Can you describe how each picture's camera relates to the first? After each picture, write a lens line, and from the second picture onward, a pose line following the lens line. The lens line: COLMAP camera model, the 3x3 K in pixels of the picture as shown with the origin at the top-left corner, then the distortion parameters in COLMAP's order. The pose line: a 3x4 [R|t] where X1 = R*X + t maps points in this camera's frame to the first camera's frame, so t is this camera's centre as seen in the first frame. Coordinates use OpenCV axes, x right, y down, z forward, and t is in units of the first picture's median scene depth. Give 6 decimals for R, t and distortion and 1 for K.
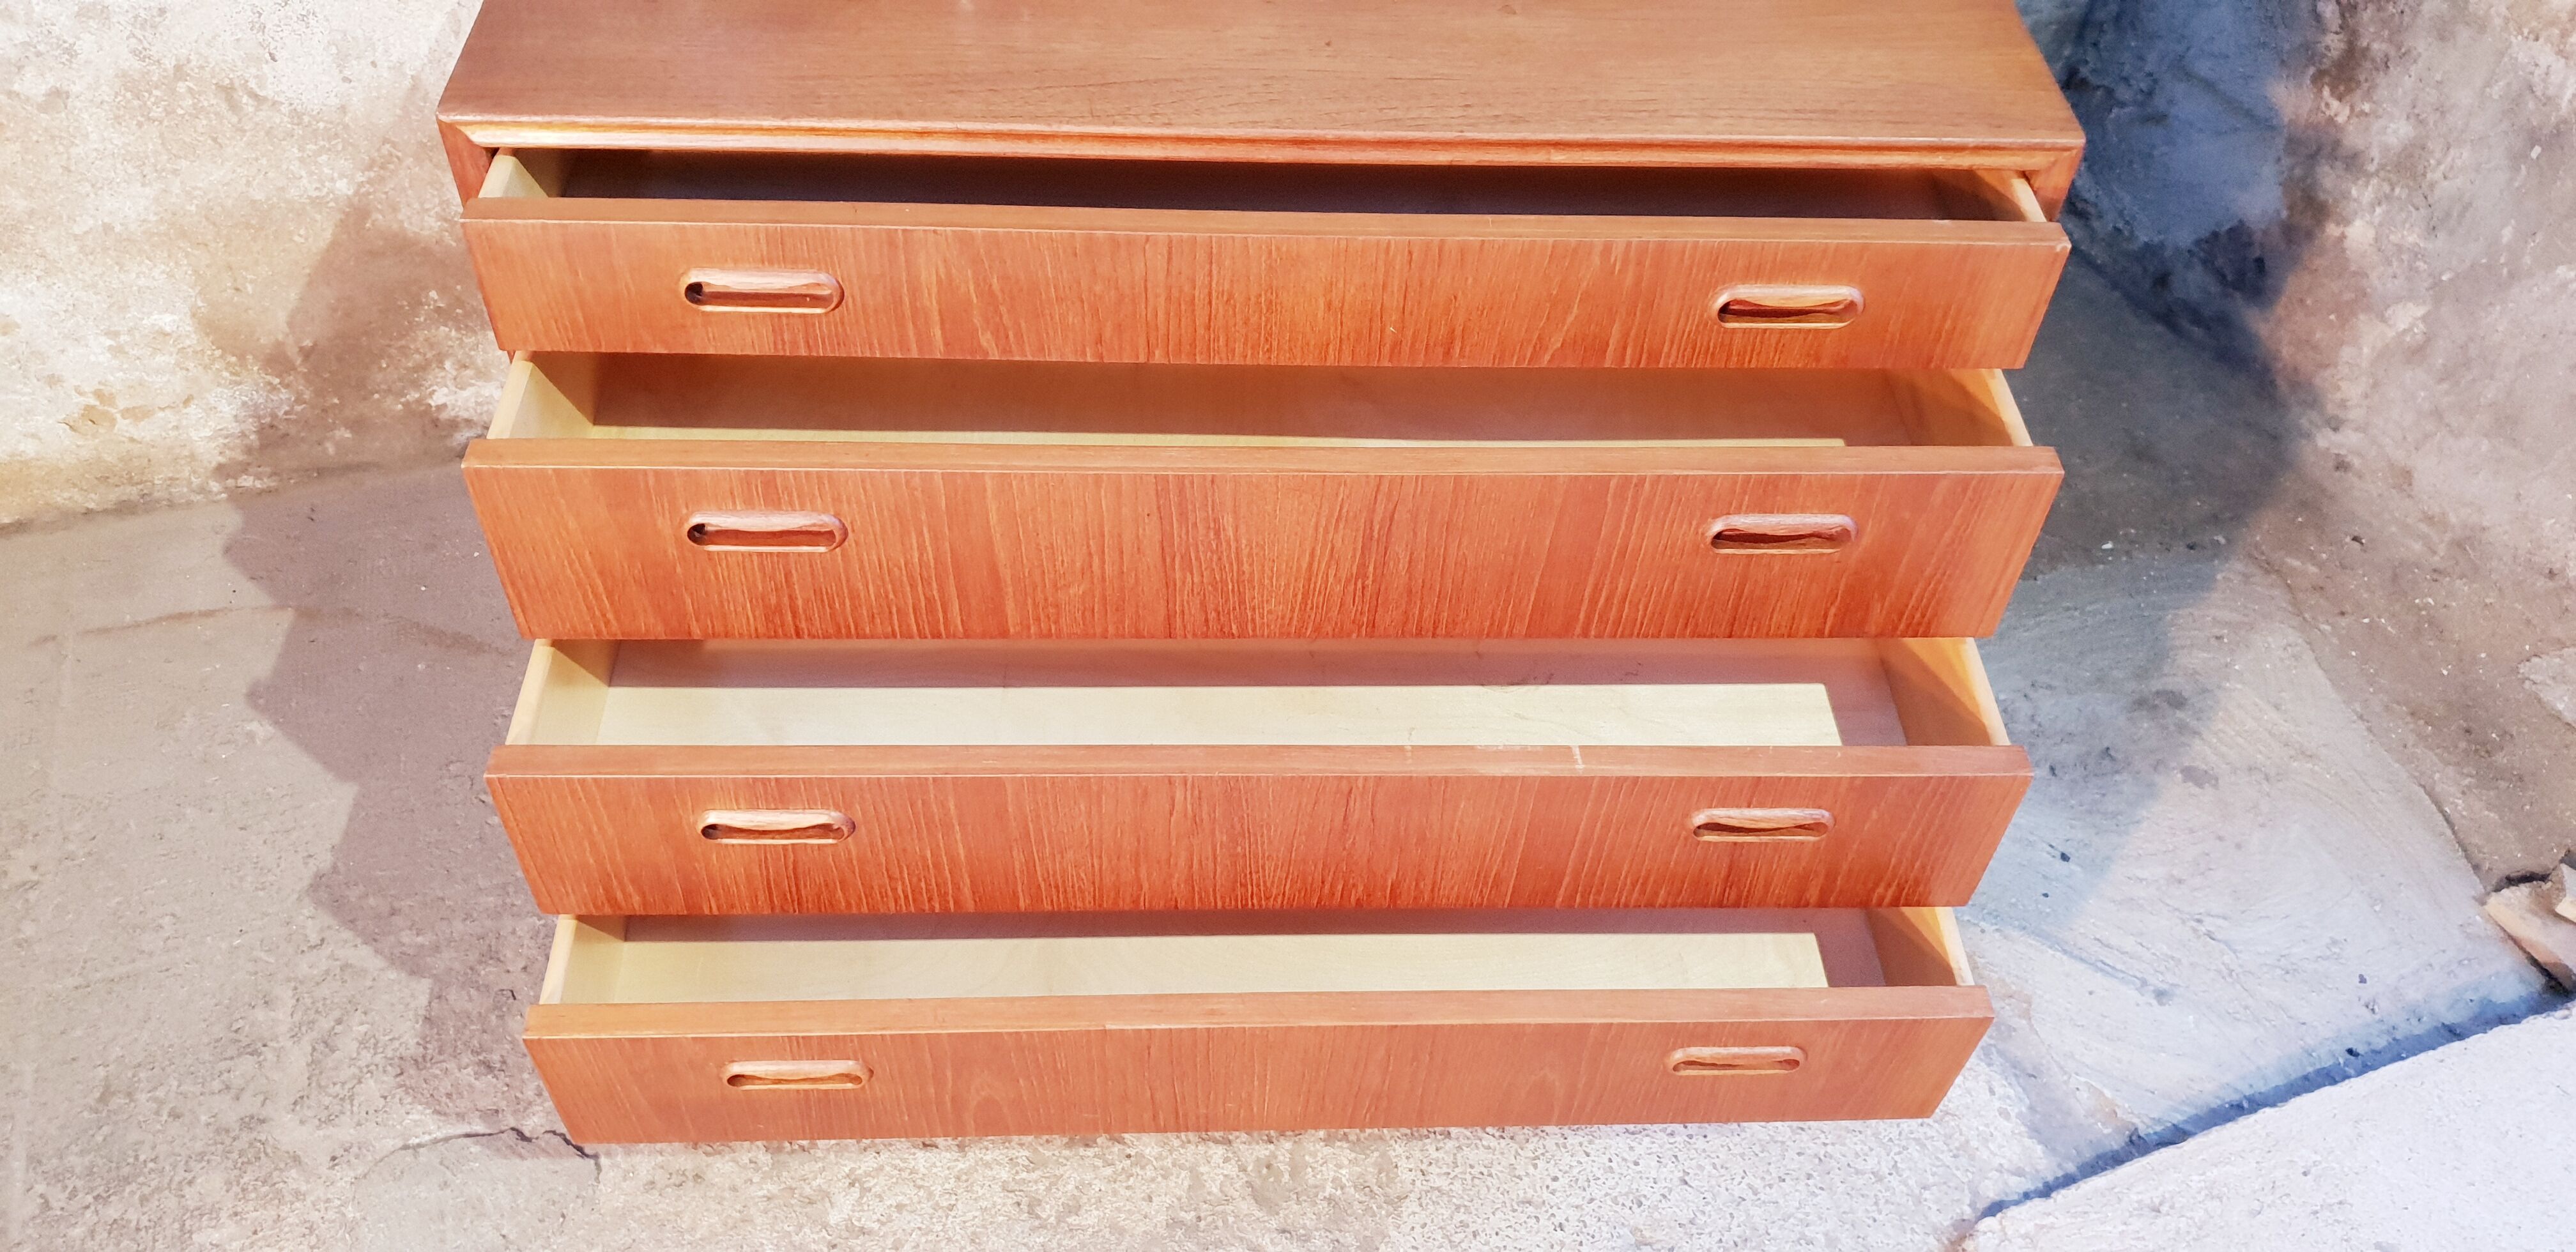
lens RADIAL K [[2028.9, 0, 1323.9], [0, 2028.9, 604.4], [0, 0, 1]] dist [-0.009089, 0.032275]
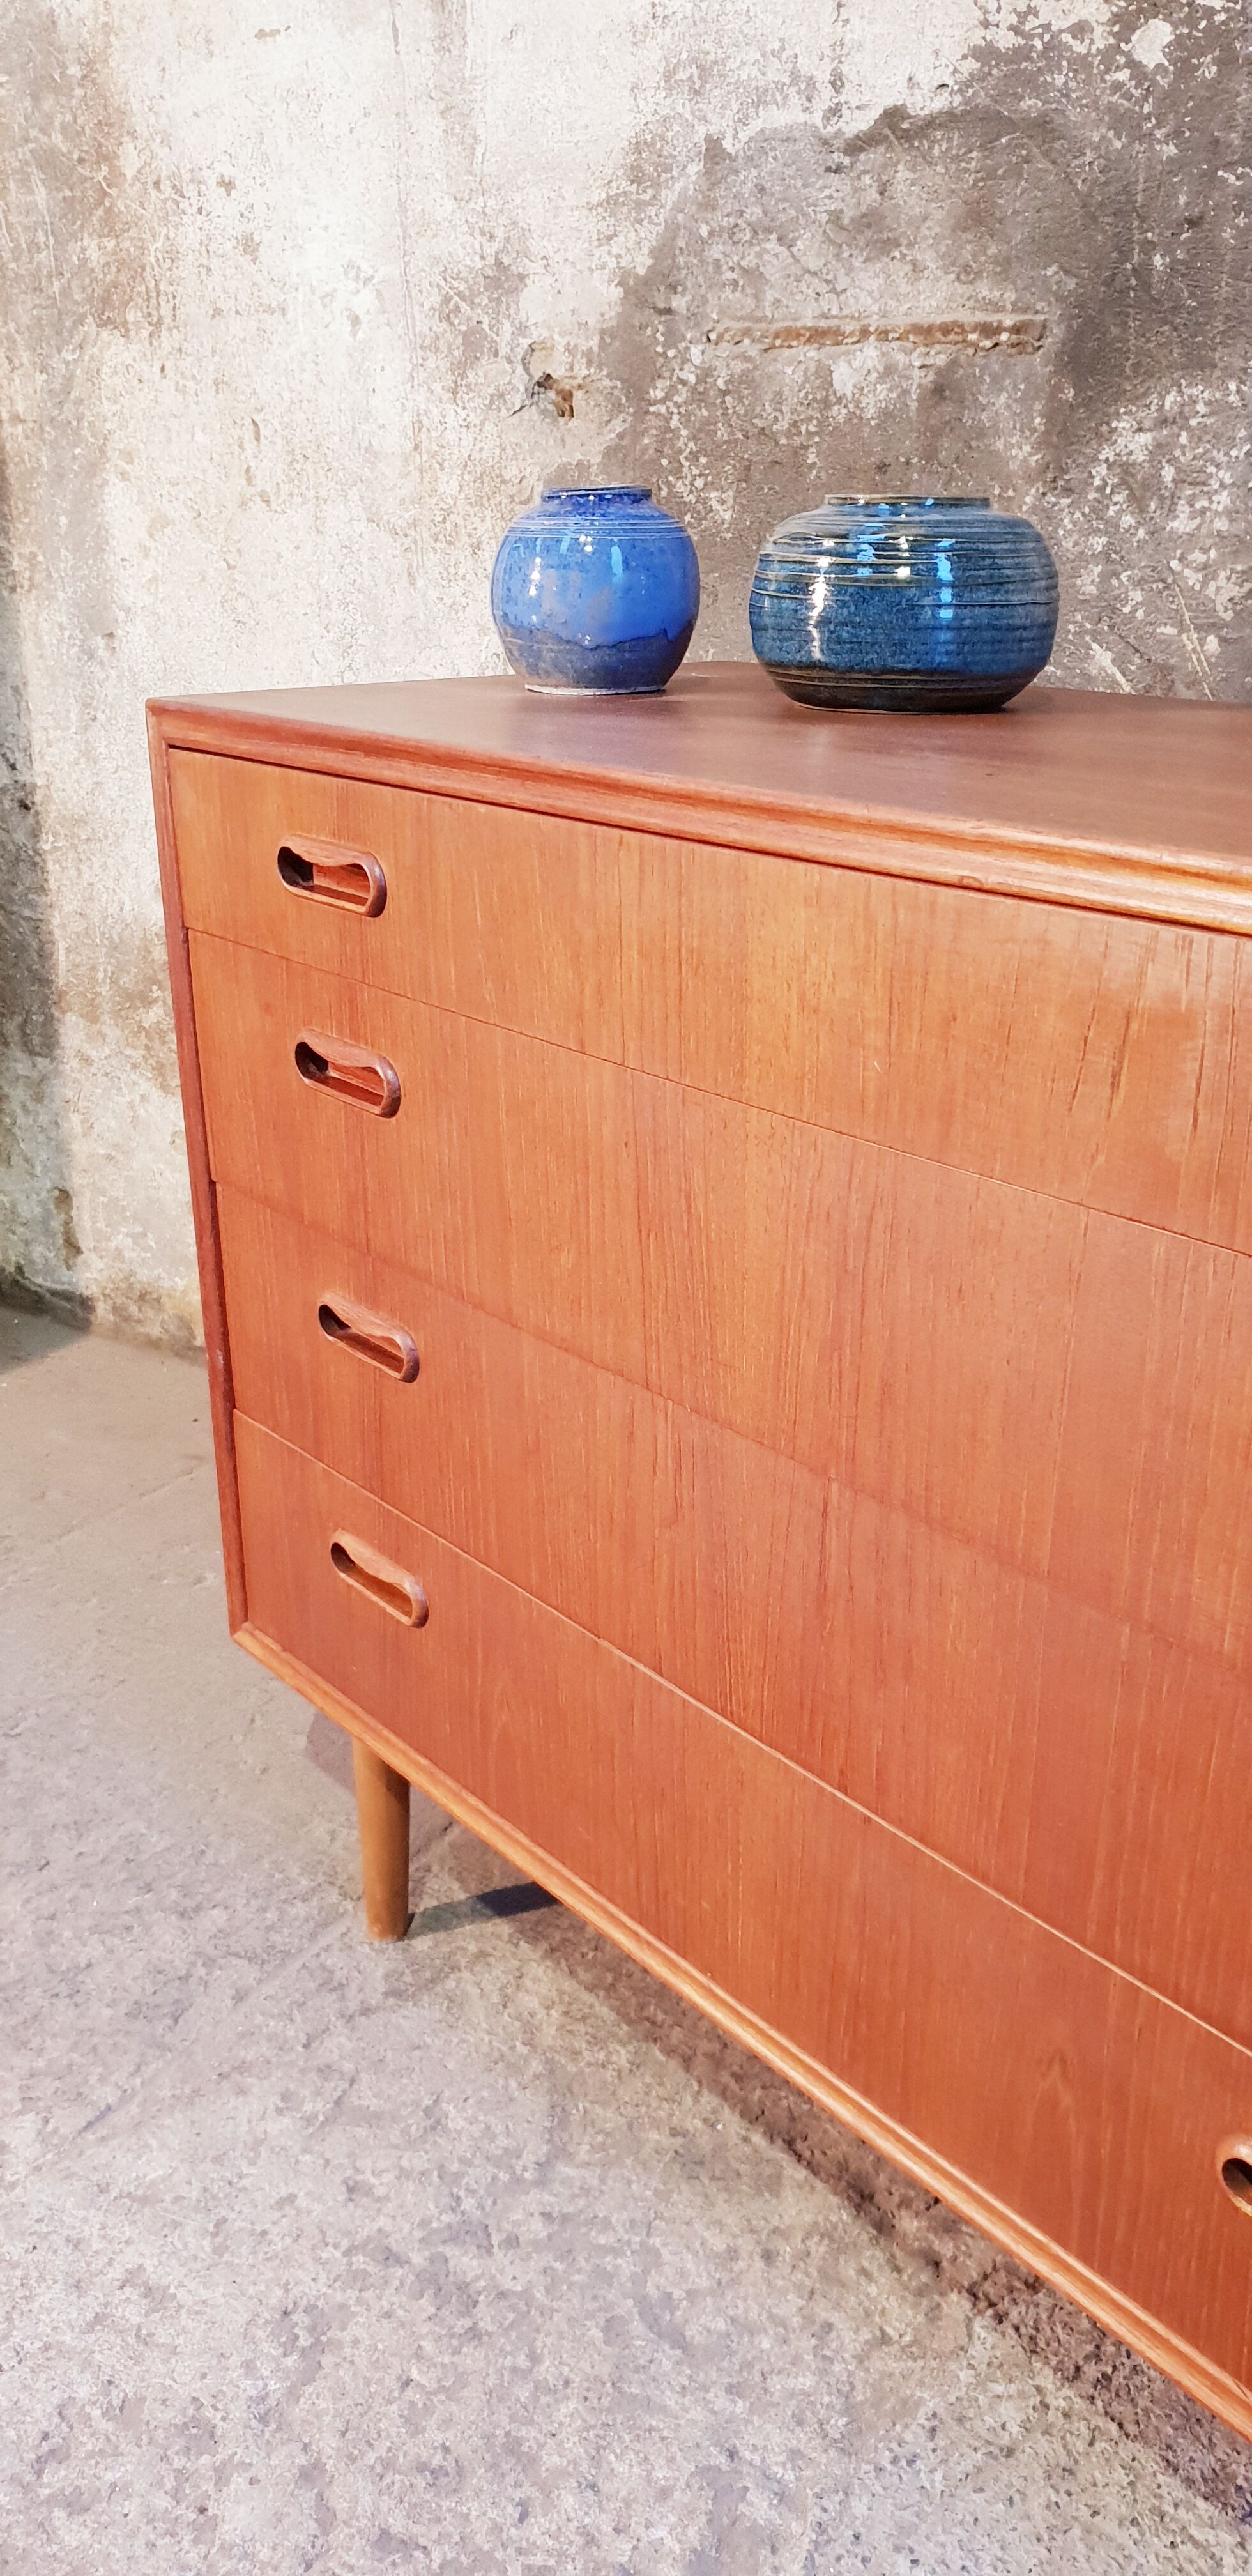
lens RADIAL K [[2028.9, 0, 692.9], [0, 2028.9, 1290.2], [0, 0, 1]] dist [-0.009089, 0.032275]
pose [[0.622538, 0.231917, -0.747436, 0.301226], [-0.546321, 0.812633, -0.202883, 0.019254], [0.560339, 0.534642, 0.632596, 0.430470]]
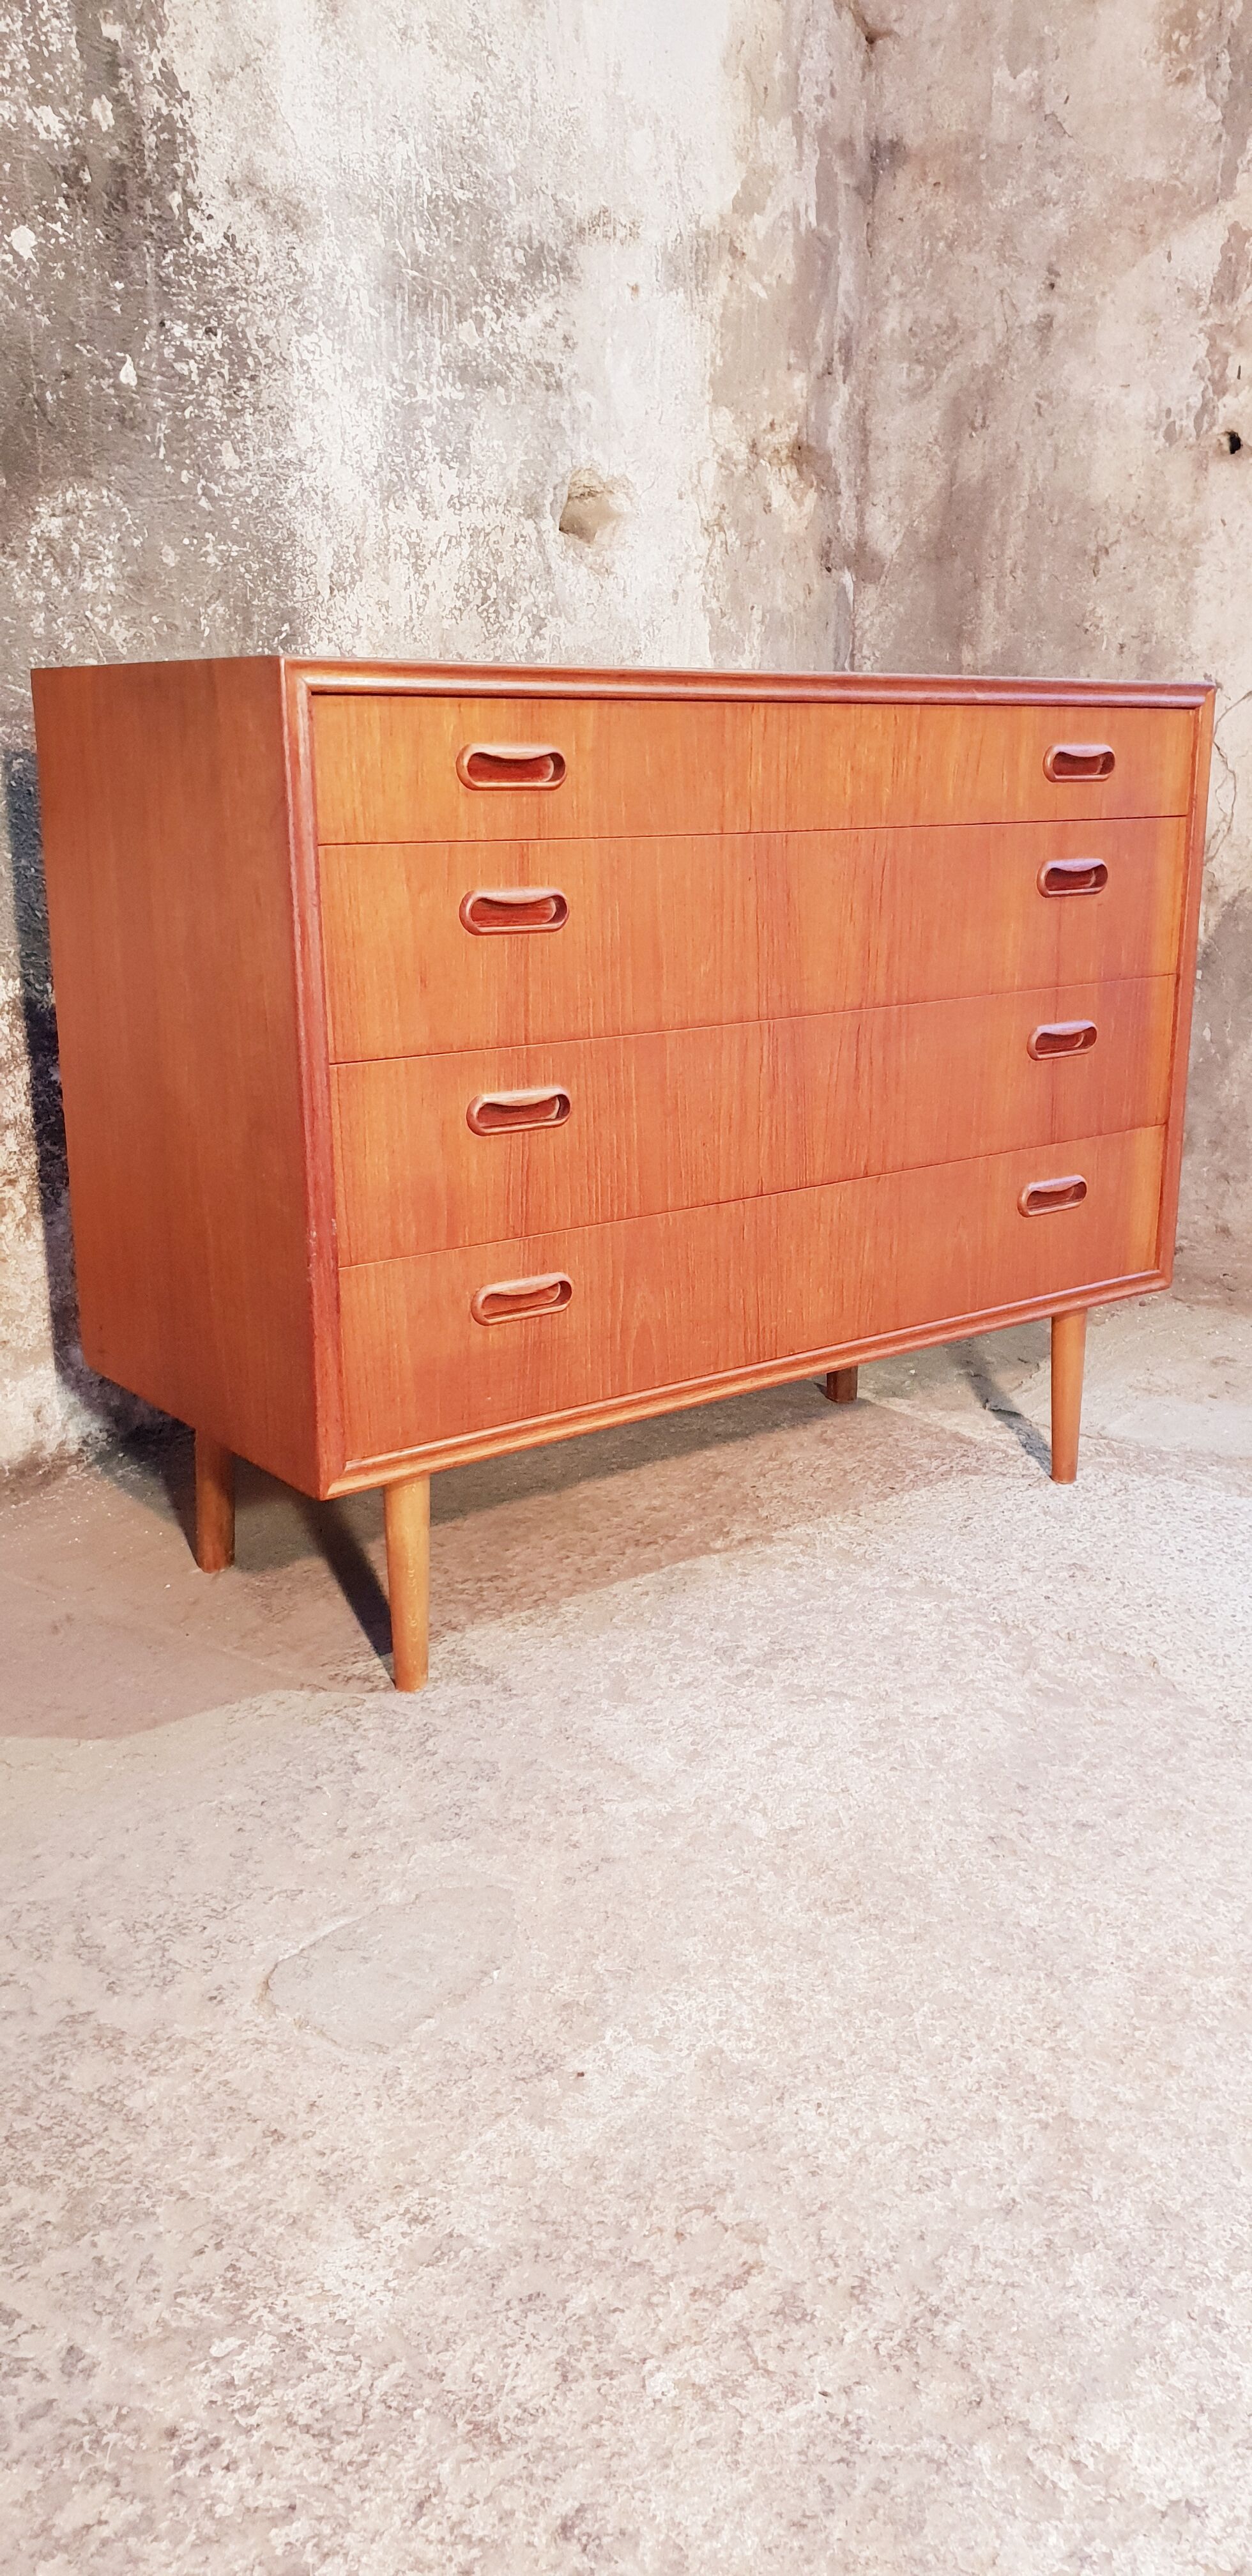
lens RADIAL K [[2028.9, 0, 685.1], [0, 2028.9, 1281.1], [0, 0, 1]] dist [-0.009089, 0.032275]
pose [[0.808572, -0.199150, 0.553671, -0.589169], [0.452396, 0.812092, -0.368570, 0.344688], [-0.376231, 0.548494, 0.746729, 0.162710]]
